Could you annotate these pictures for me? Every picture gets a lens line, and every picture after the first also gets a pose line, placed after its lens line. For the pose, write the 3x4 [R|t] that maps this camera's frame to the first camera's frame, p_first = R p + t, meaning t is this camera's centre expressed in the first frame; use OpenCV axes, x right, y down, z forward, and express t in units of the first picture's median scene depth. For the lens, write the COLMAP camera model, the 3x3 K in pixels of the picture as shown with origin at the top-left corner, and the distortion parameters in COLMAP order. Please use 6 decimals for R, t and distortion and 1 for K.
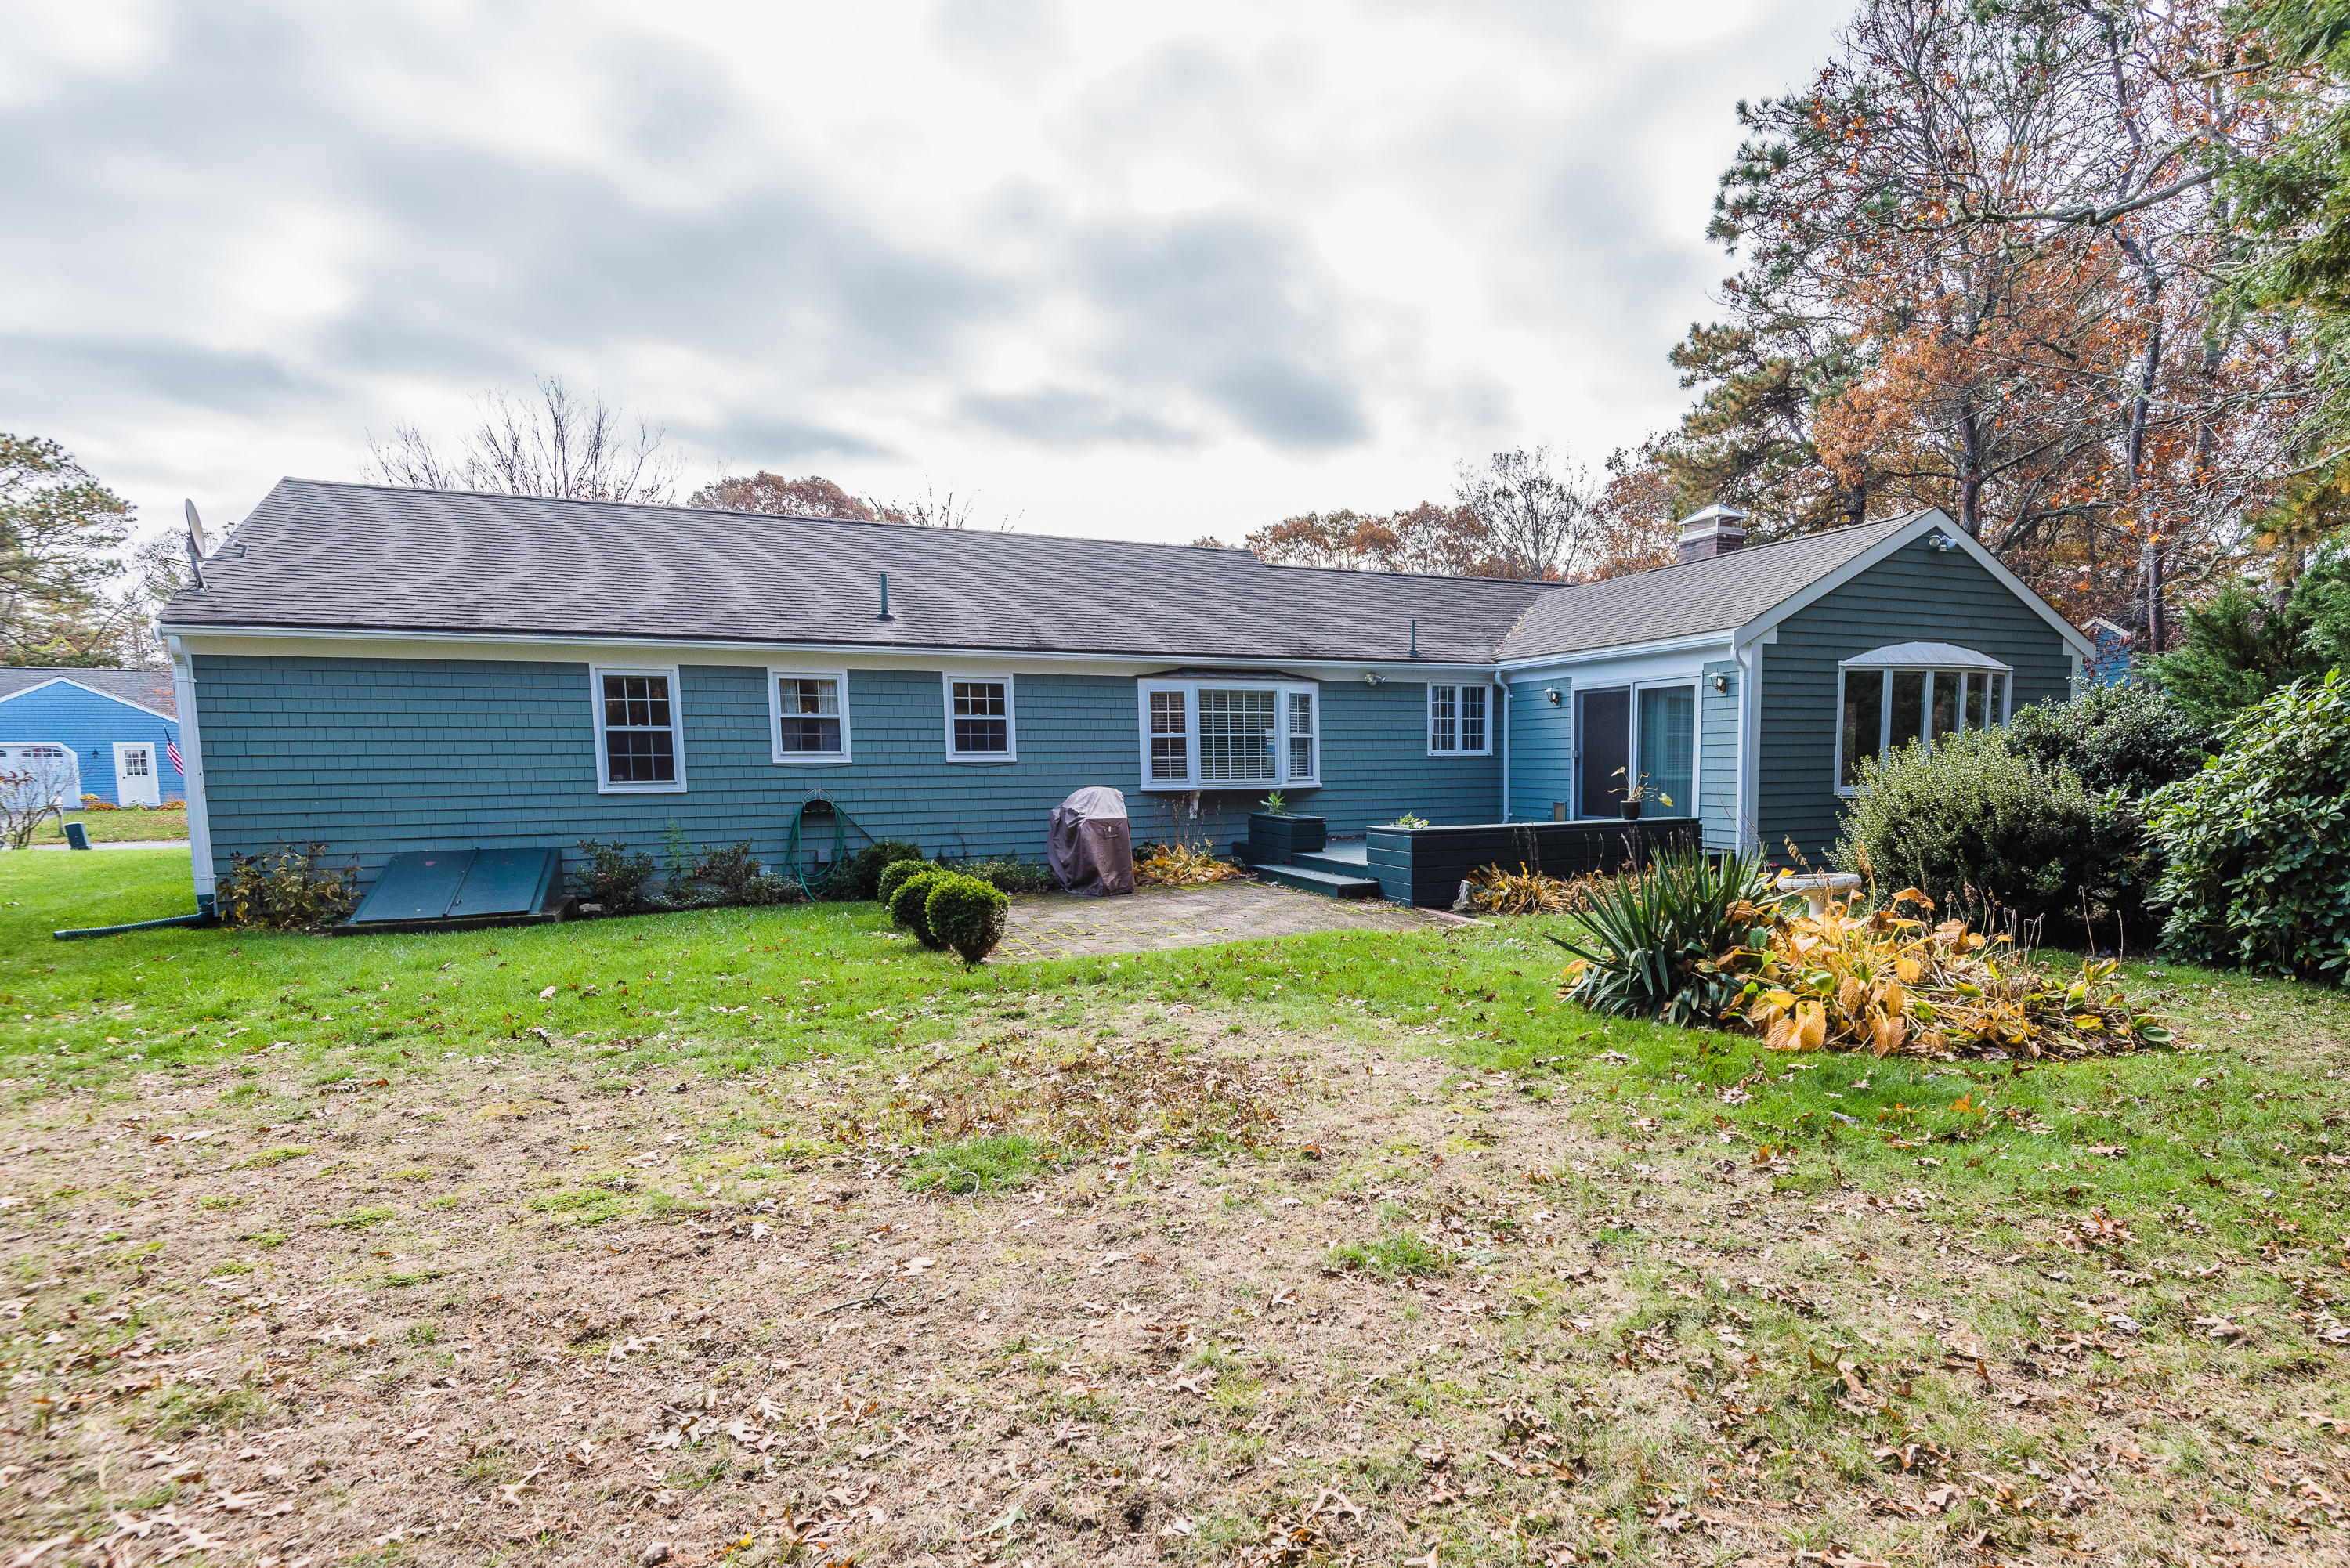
lens RADIAL K [[1080.2, 0, 1188.8], [0, 1080.2, 788.5], [0, 0, 1]] dist [0.002127, 0.000083]
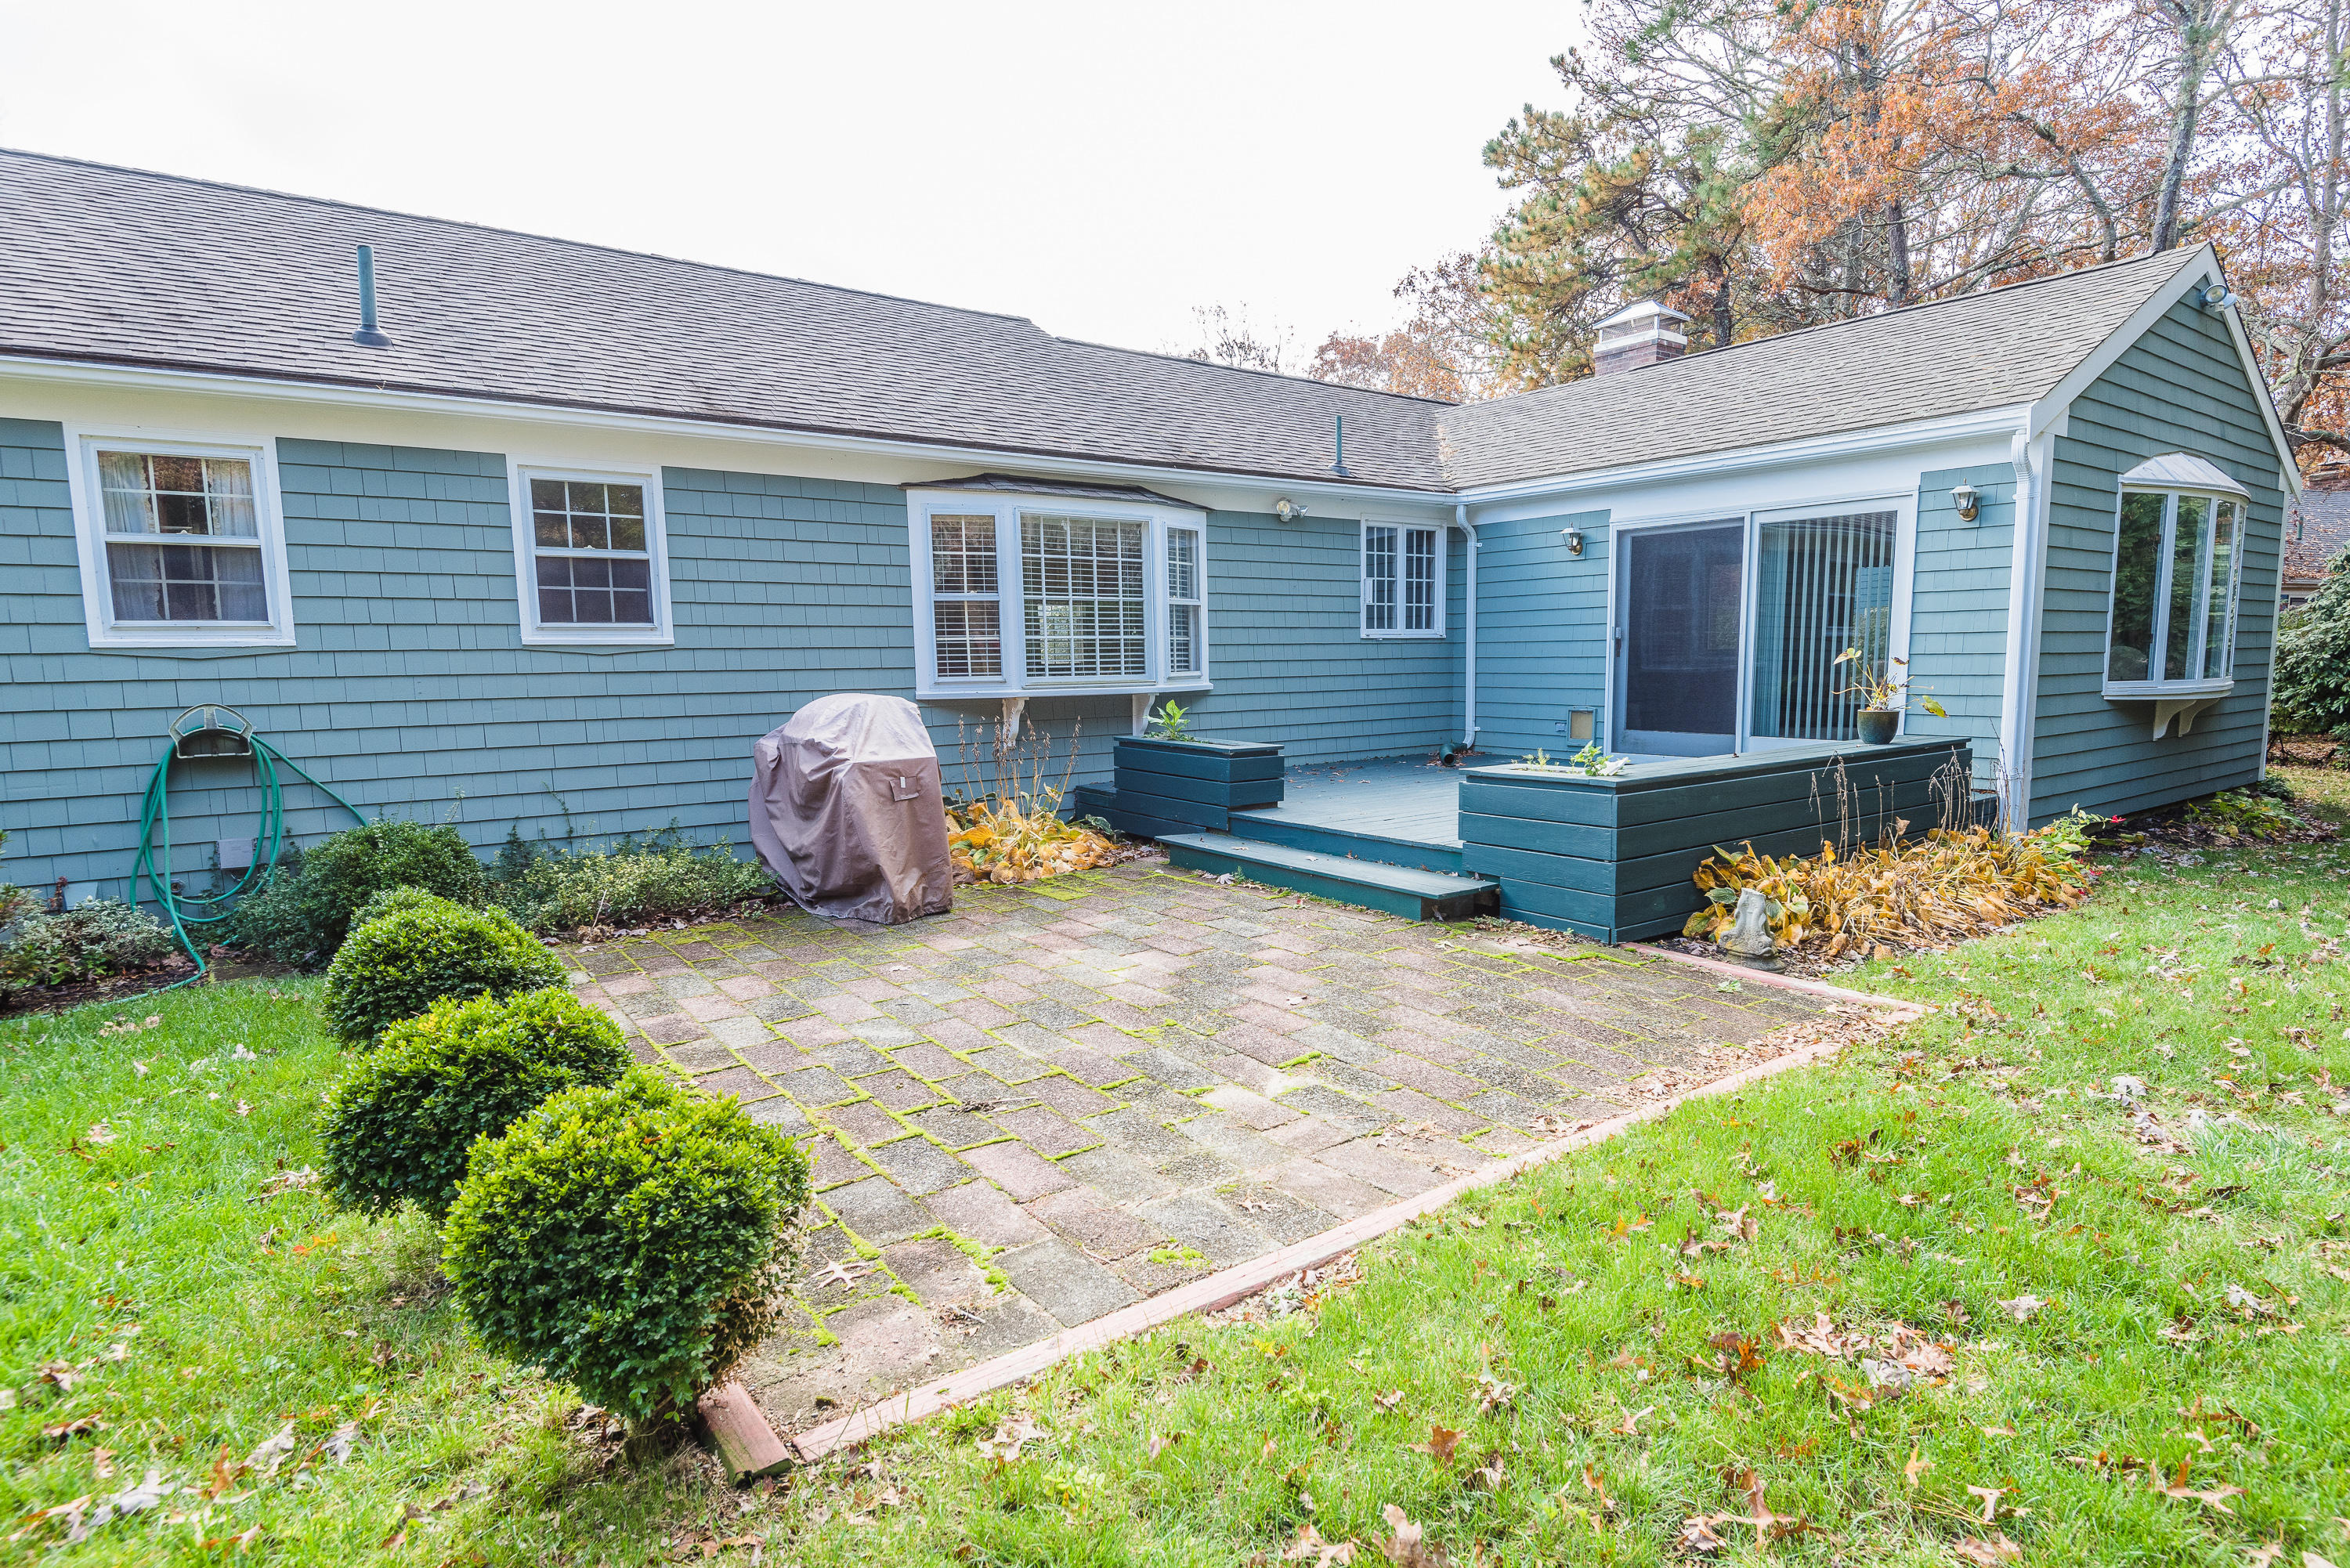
lens RADIAL K [[1258.3, 0, 1156.0], [0, 1258.3, 759.1], [0, 0, 1]] dist [-0.006373, -0.003555]
pose [[0.969574, -0.022969, 0.243717, -0.082215], [0.009890, 0.998451, 0.054755, -0.001312], [-0.244597, -0.050679, 0.968300, 0.360898]]
